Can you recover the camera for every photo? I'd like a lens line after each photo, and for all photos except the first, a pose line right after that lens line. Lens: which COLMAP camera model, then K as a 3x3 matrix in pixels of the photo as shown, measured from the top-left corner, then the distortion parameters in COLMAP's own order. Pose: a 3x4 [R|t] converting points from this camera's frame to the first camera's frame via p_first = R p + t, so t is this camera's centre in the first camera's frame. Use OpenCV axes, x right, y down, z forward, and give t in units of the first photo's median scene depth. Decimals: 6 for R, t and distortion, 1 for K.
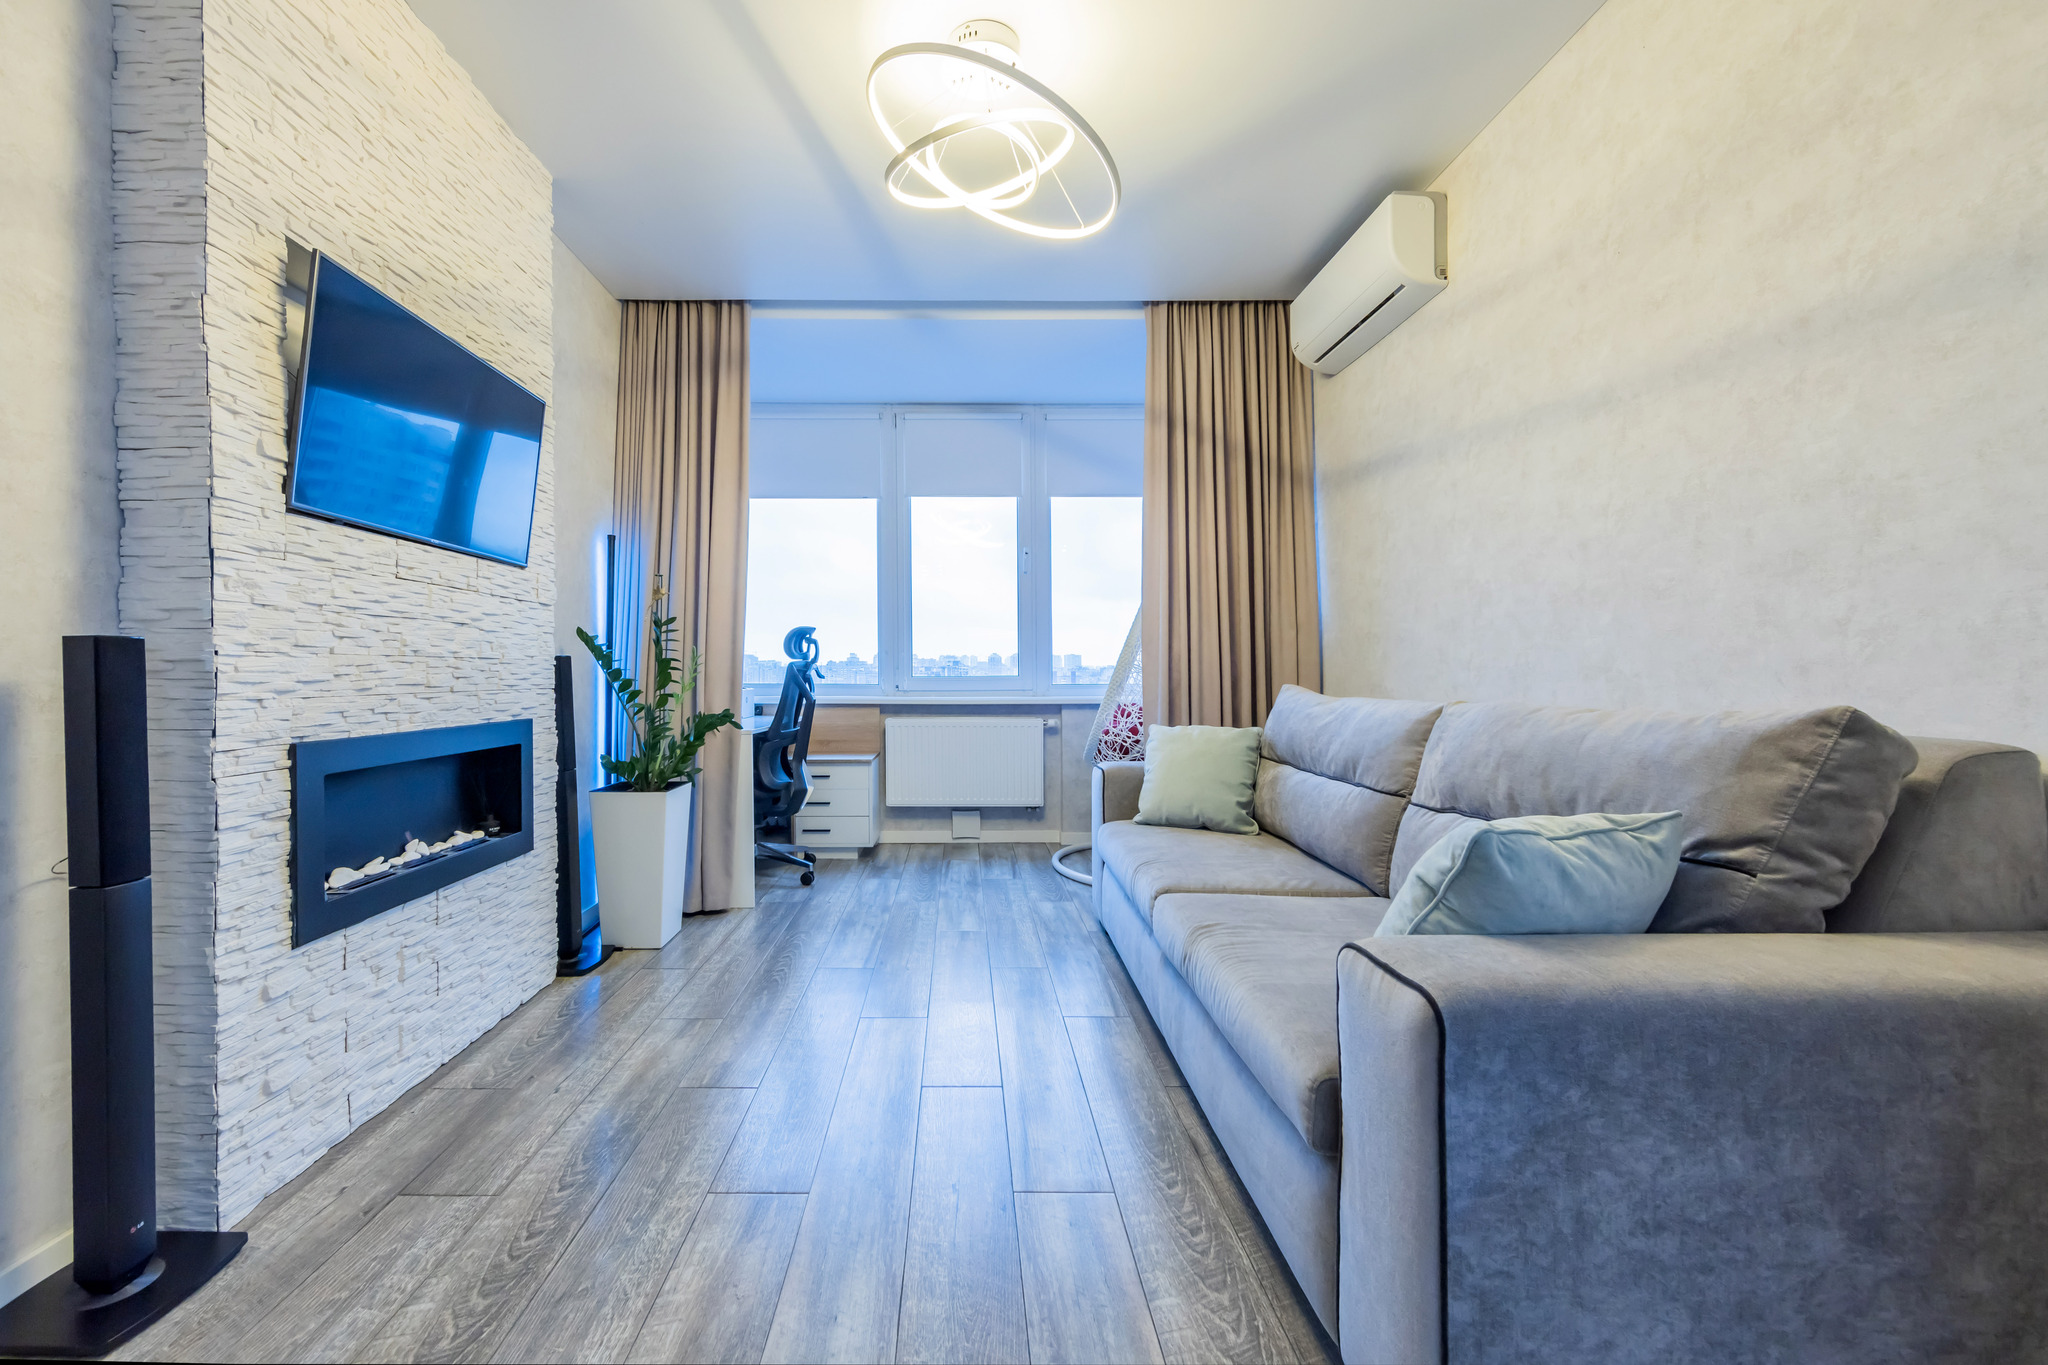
lens RADIAL K [[826.6, 0, 995.0], [0, 826.6, 673.9], [0, 0, 1]] dist [-0.003386, -0.000764]
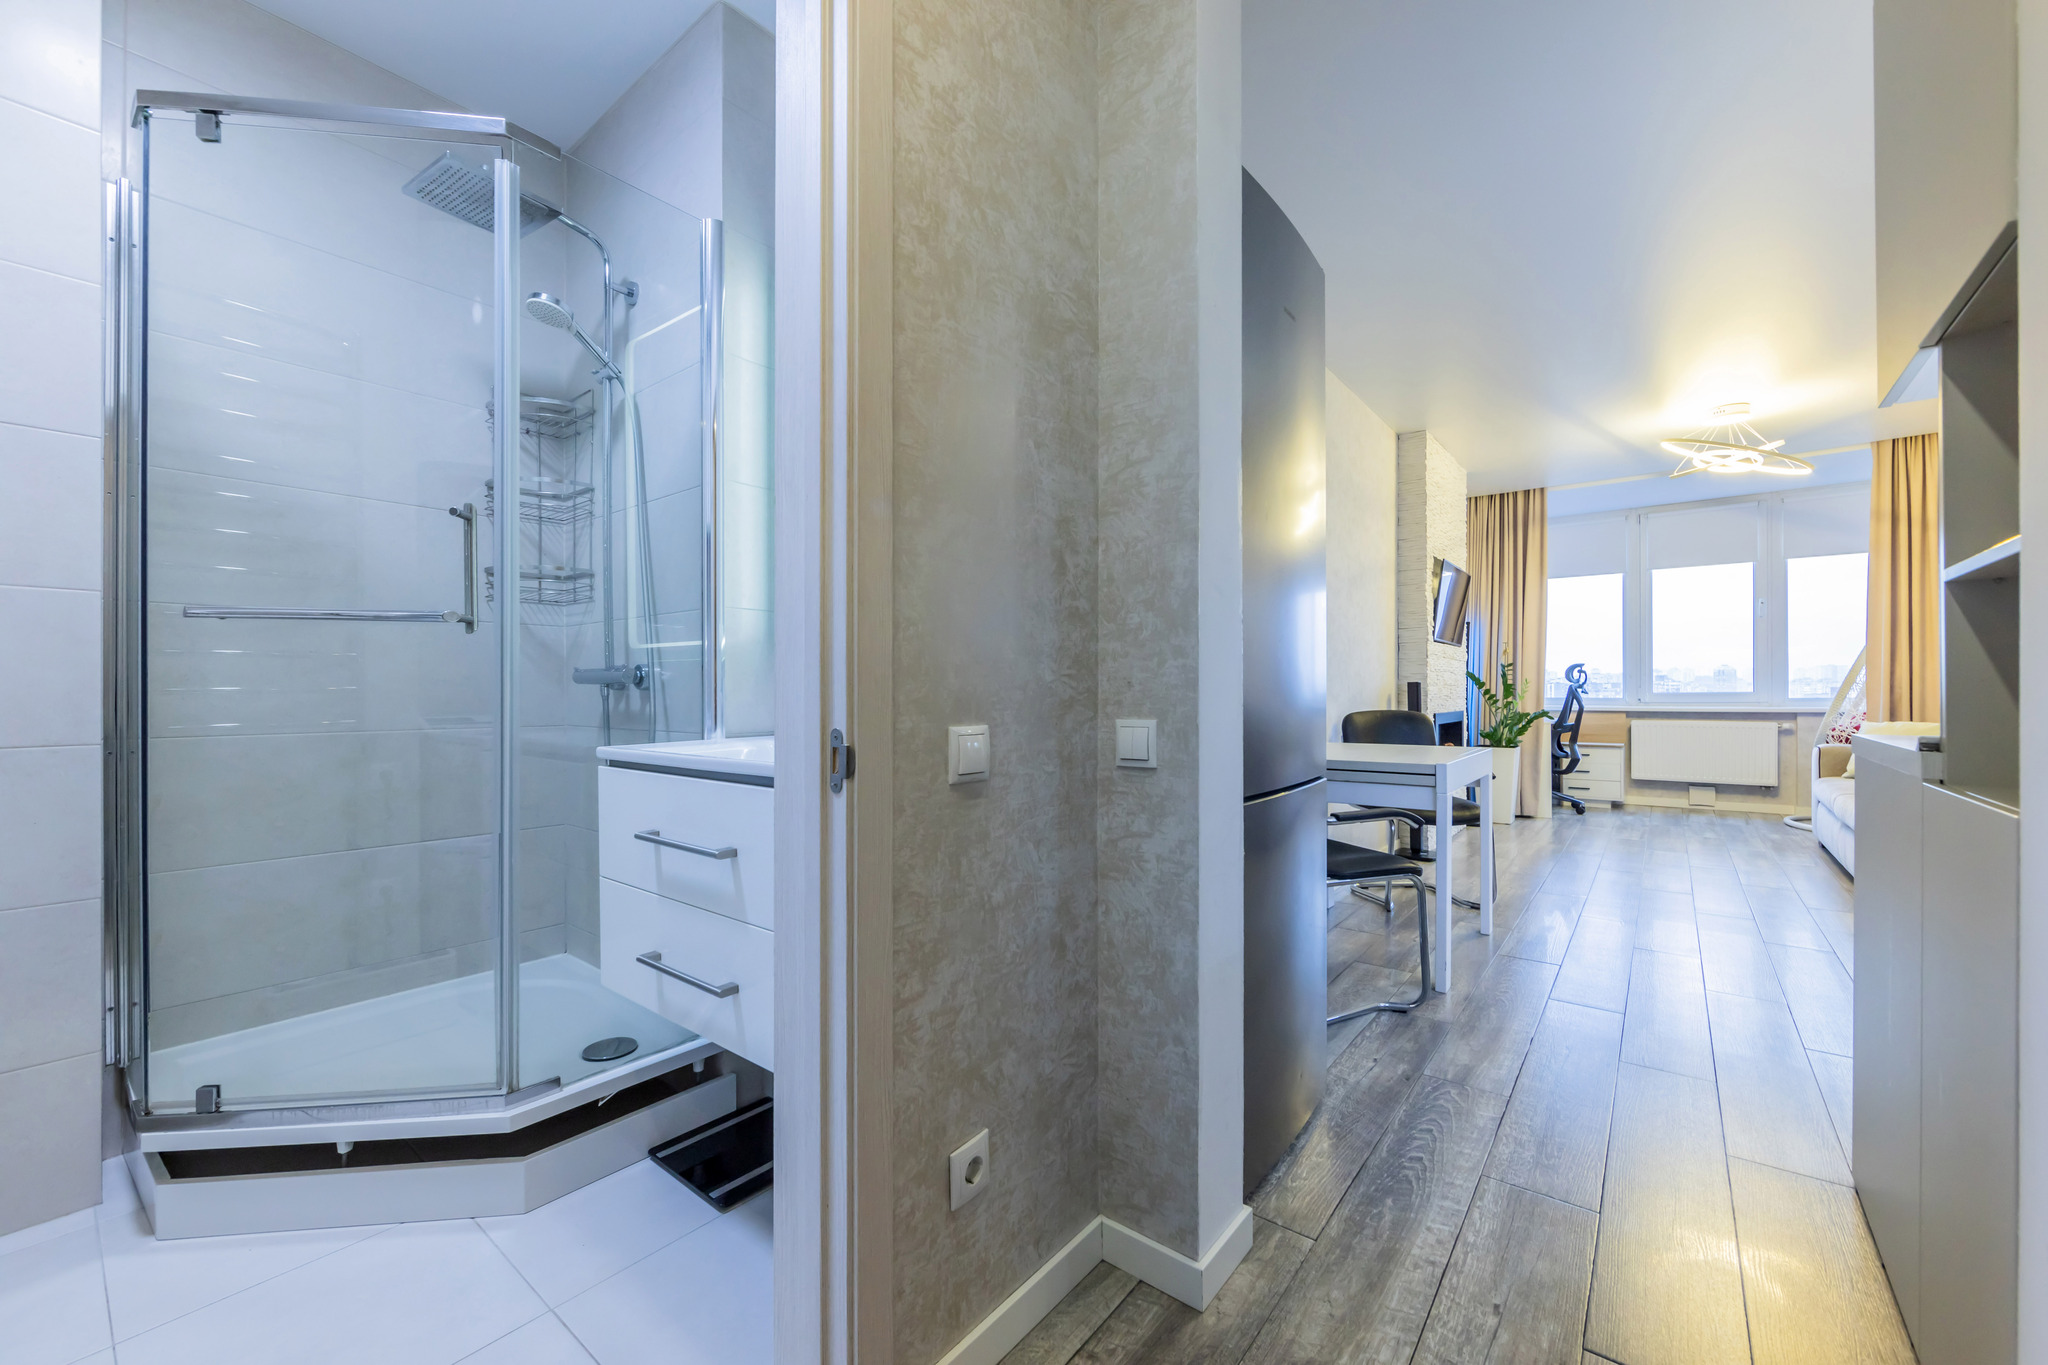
lens RADIAL K [[785.1, 0, 1001.9], [0, 785.1, 696.3], [0, 0, 1]] dist [-0.000074, -0.000085]
pose [[0.736354, -0.001240, -0.676595, -0.014762], [0.003639, 0.999991, 0.002128, 0.004201], [0.676586, -0.004030, 0.736352, -1.485074]]
